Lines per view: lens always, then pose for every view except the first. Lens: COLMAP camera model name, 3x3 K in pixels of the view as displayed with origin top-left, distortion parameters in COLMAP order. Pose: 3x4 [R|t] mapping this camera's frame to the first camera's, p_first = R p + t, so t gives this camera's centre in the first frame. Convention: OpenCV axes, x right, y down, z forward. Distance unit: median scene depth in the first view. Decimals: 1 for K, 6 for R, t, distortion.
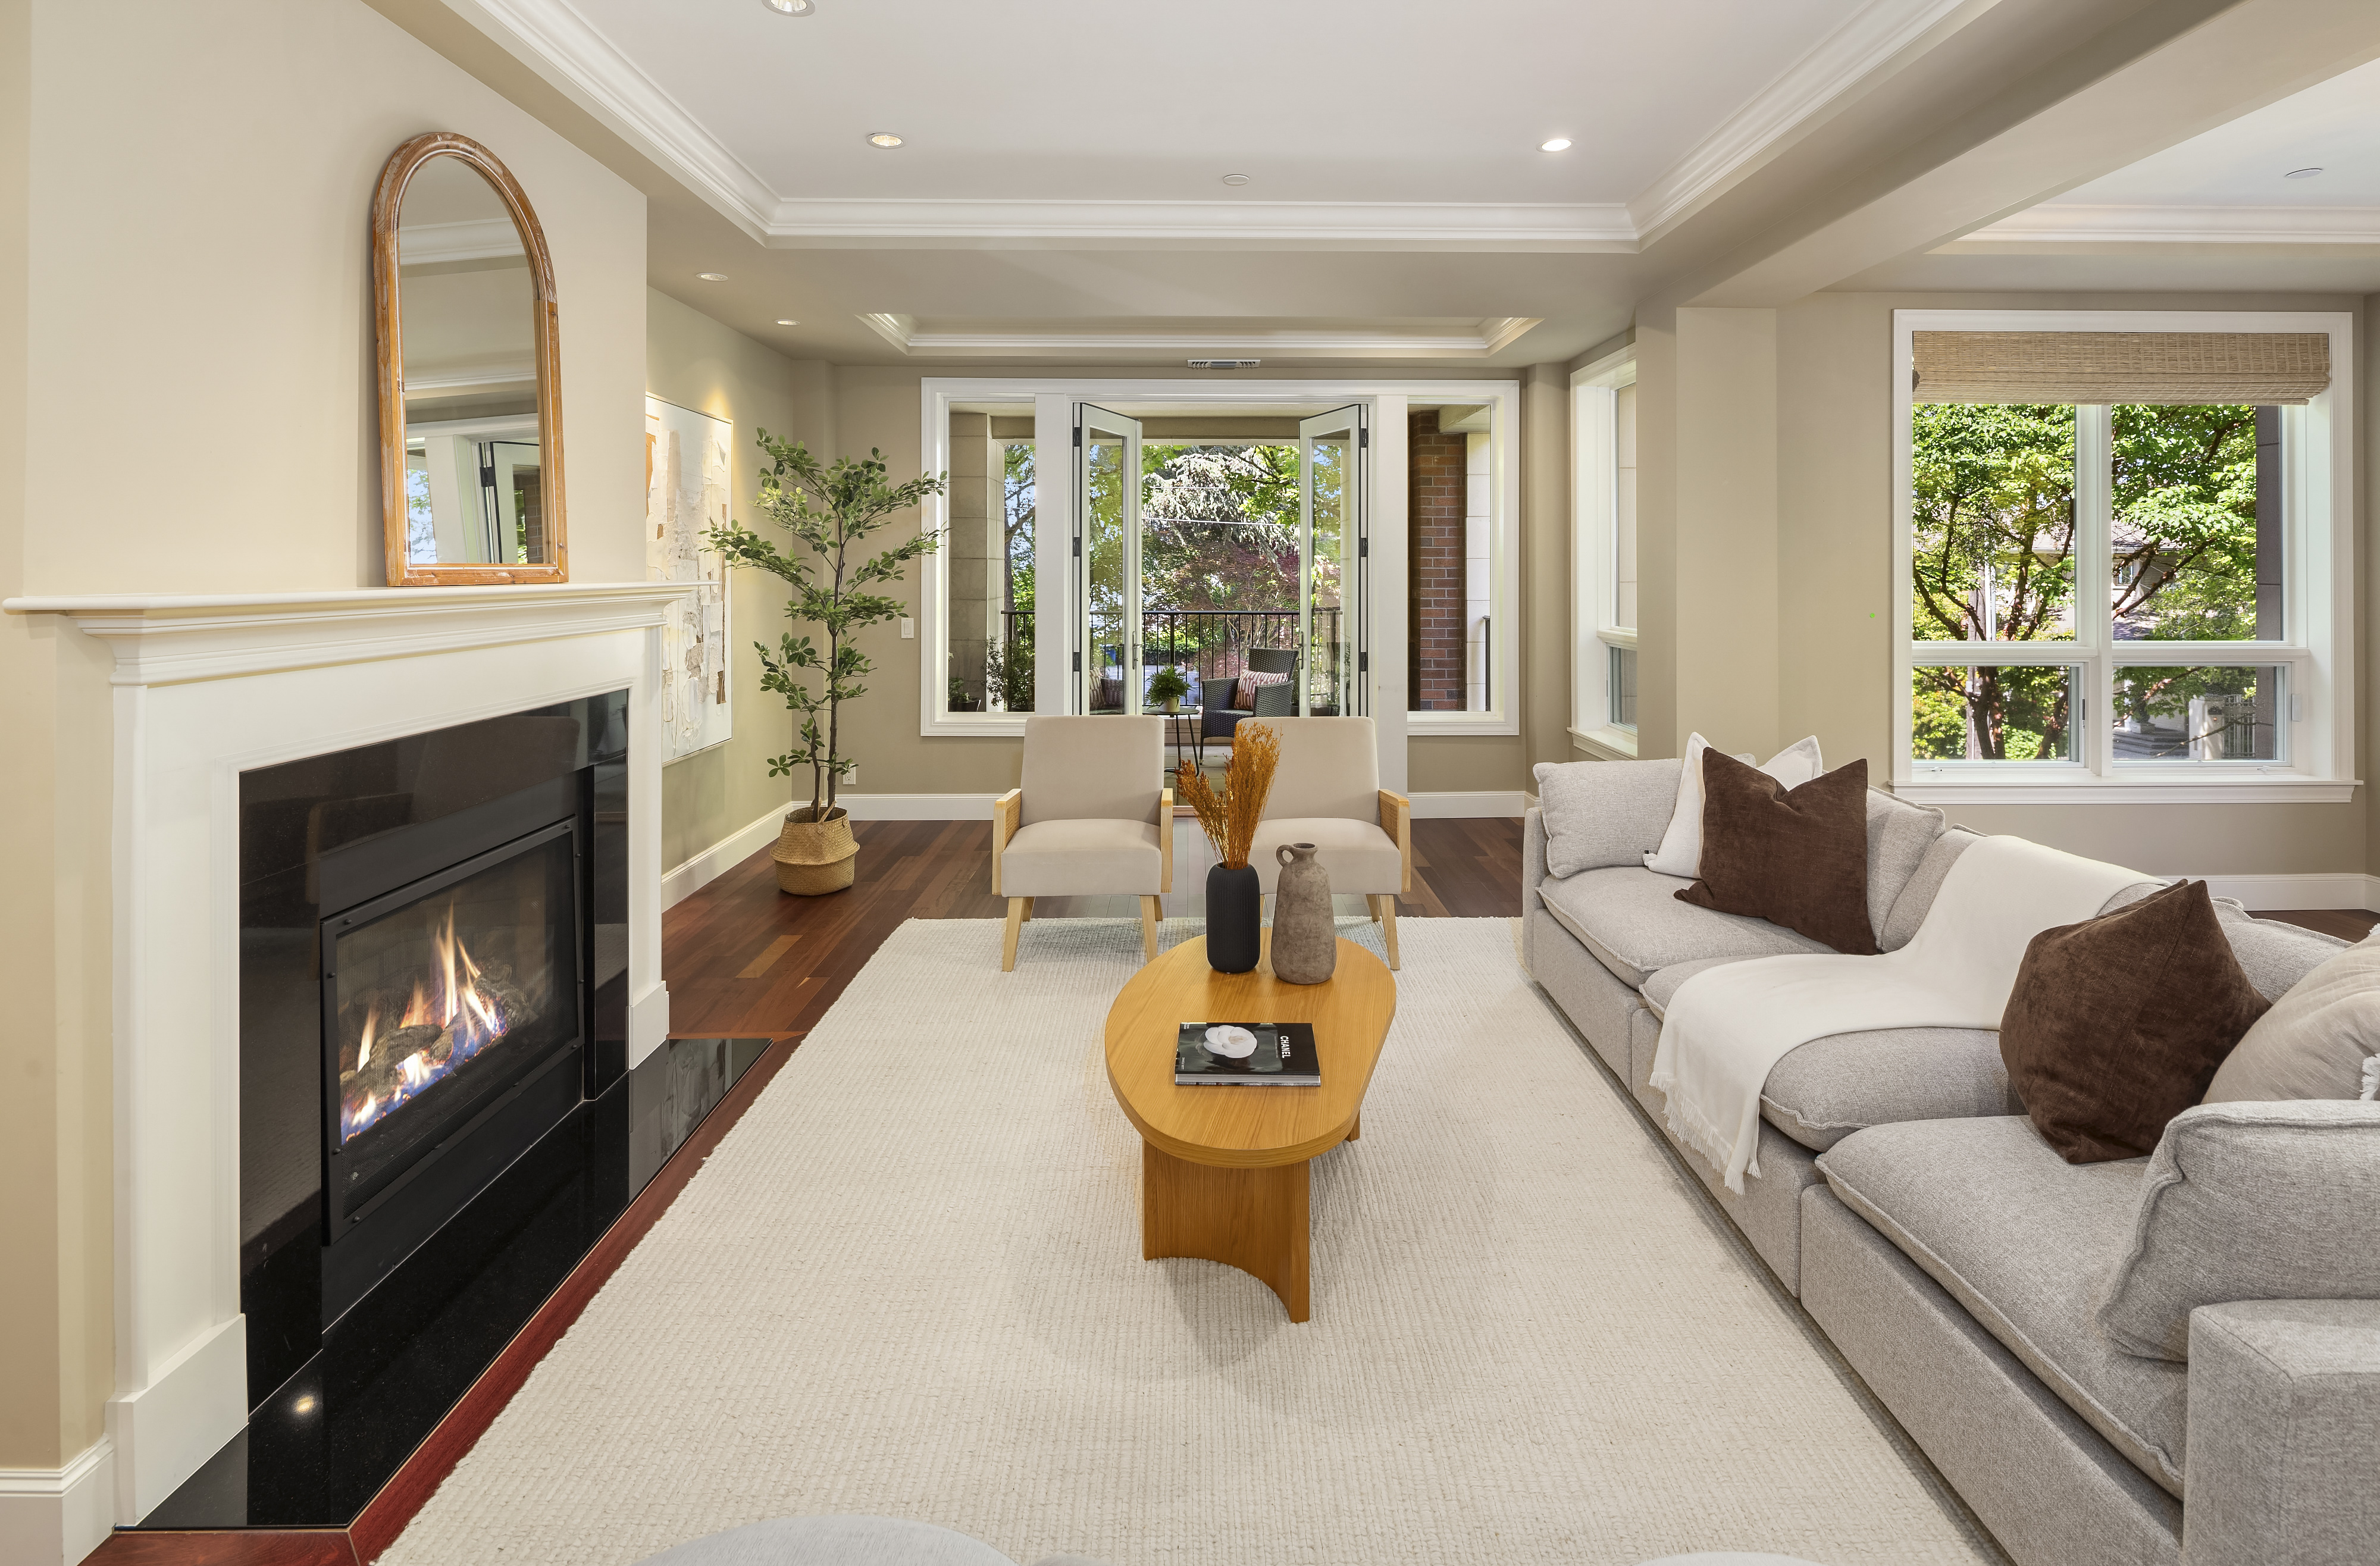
lens RADIAL K [[1230.4, 0, 1185.1], [0, 1230.4, 590.9], [0, 0, 1]] dist [-0.004438, -0.000381]
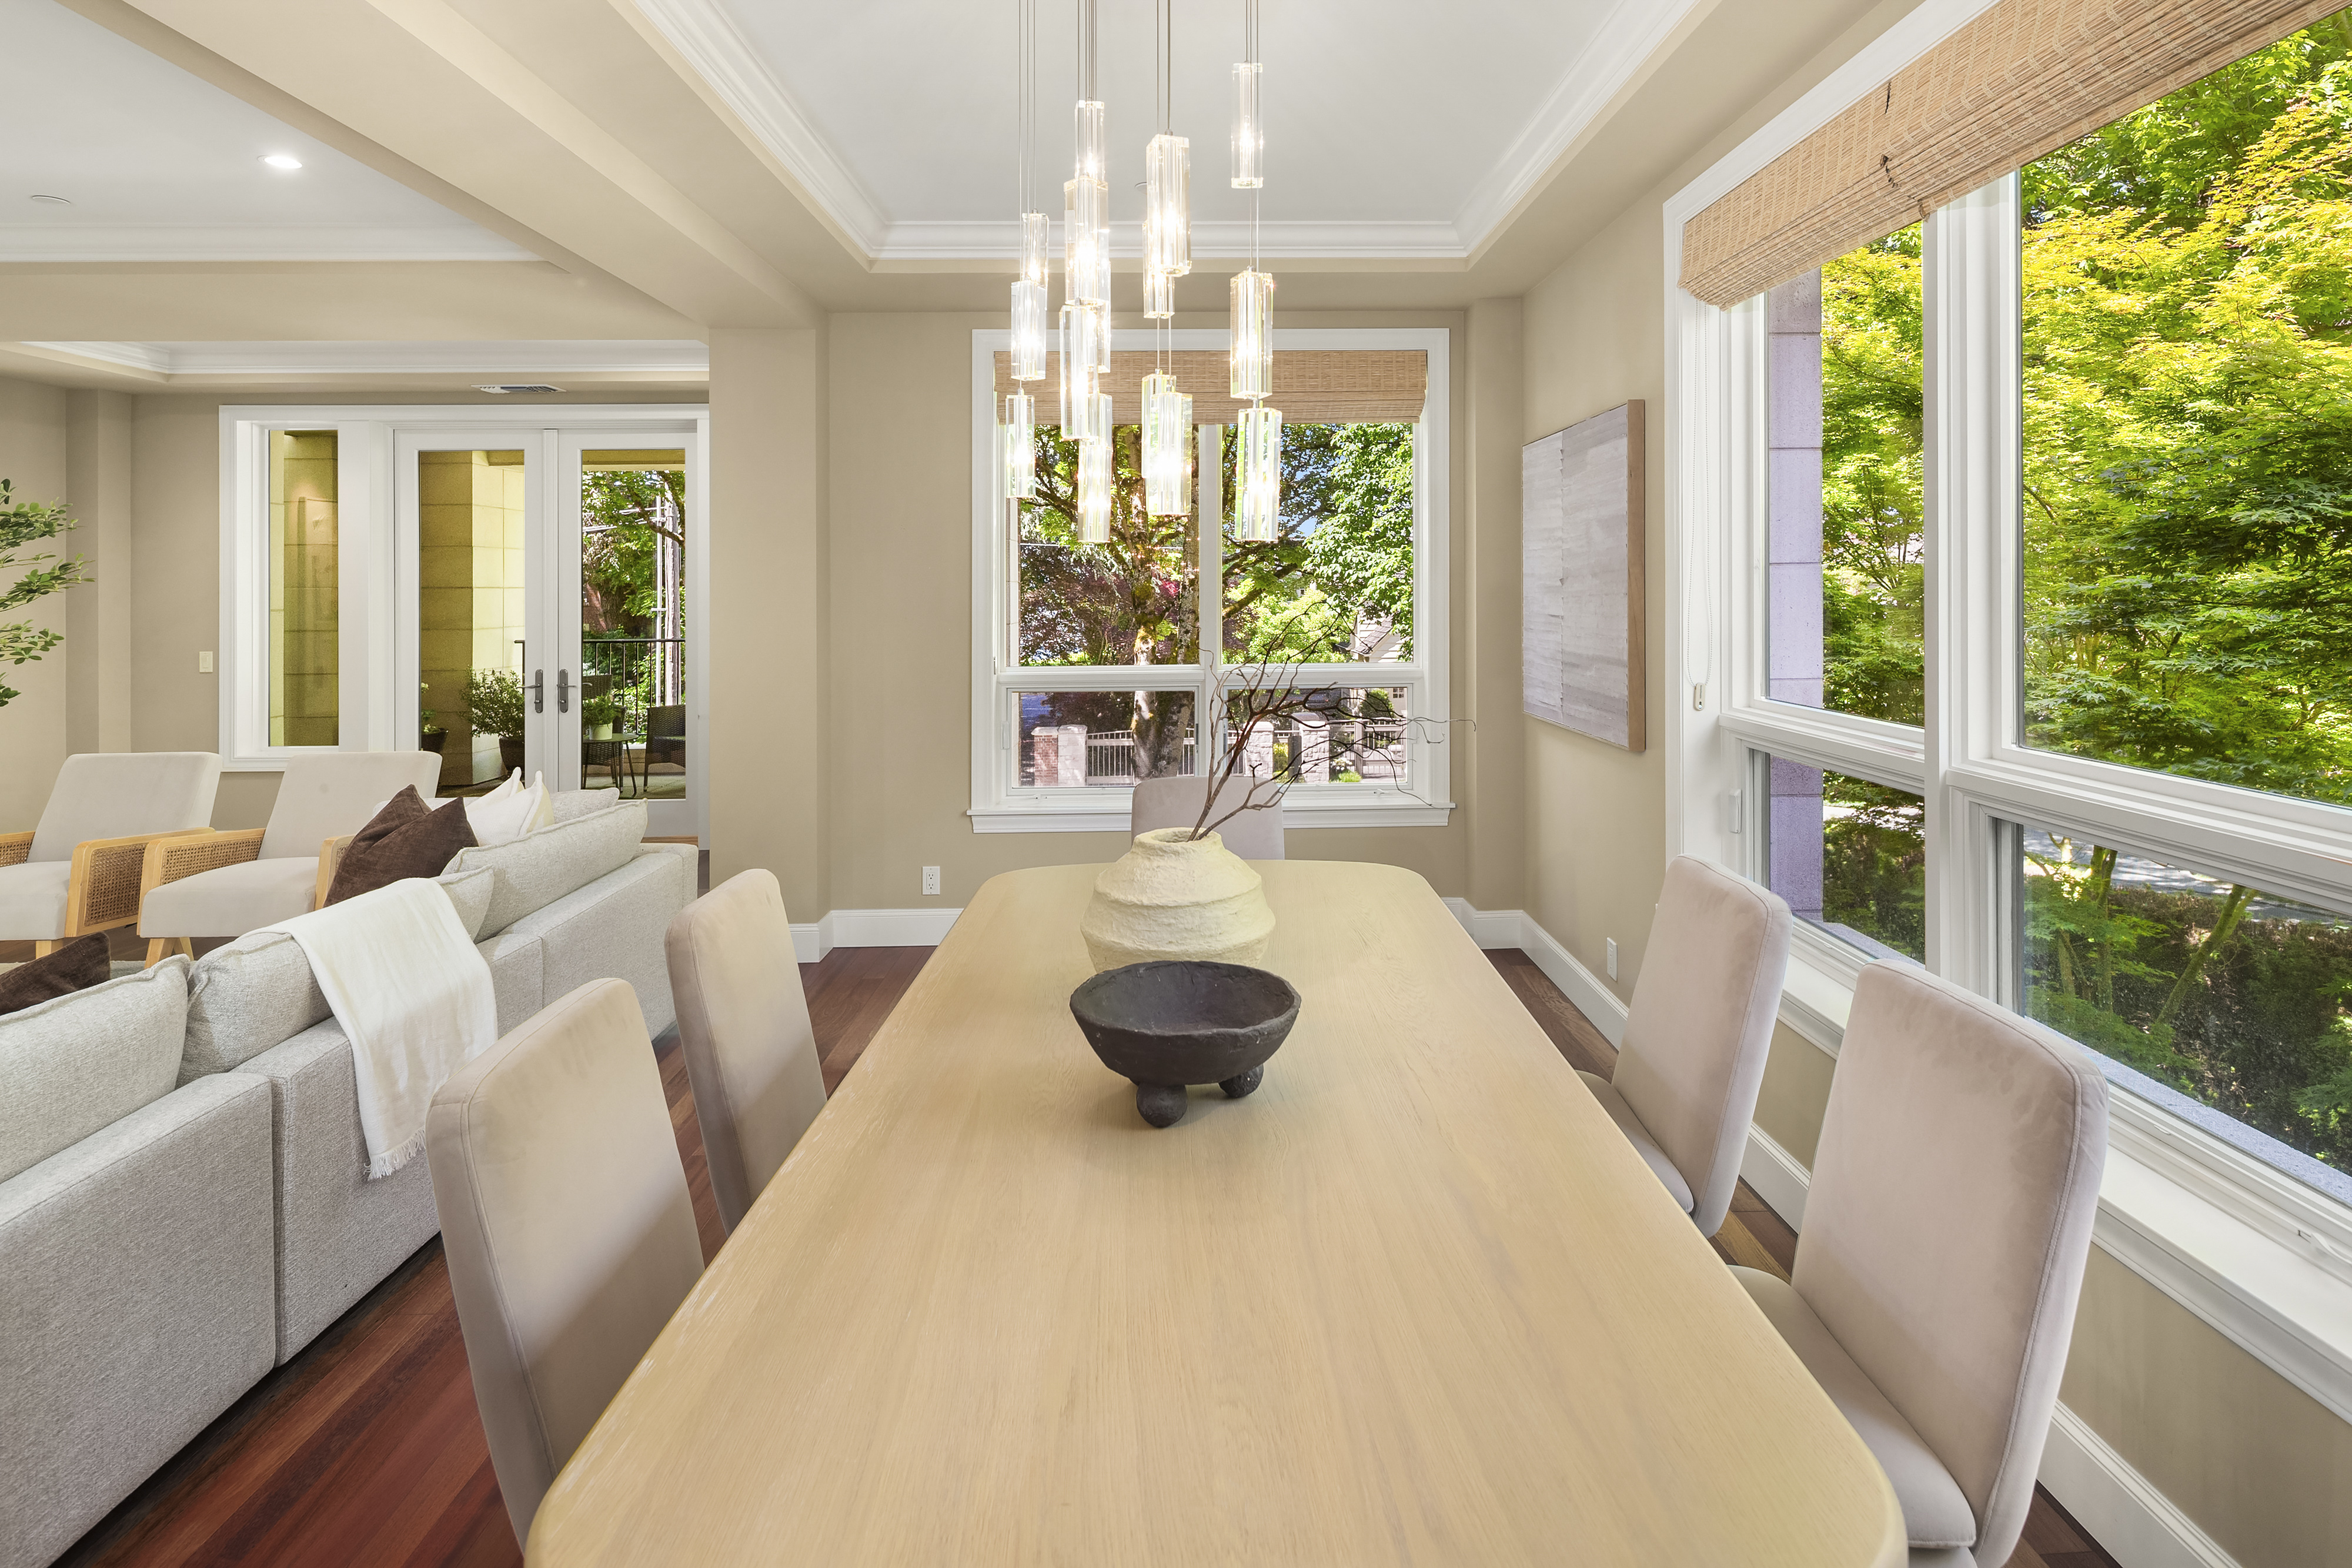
lens RADIAL K [[1211.2, 0, 1166.8], [0, 1211.2, 604.4], [0, 0, 1]] dist [0.039560, -0.000034]
pose [[0.999925, -0.012170, -0.001530, 0.737115], [0.012162, 0.999914, -0.004874, -0.001679], [0.001589, 0.004855, 0.999987, 0.016152]]
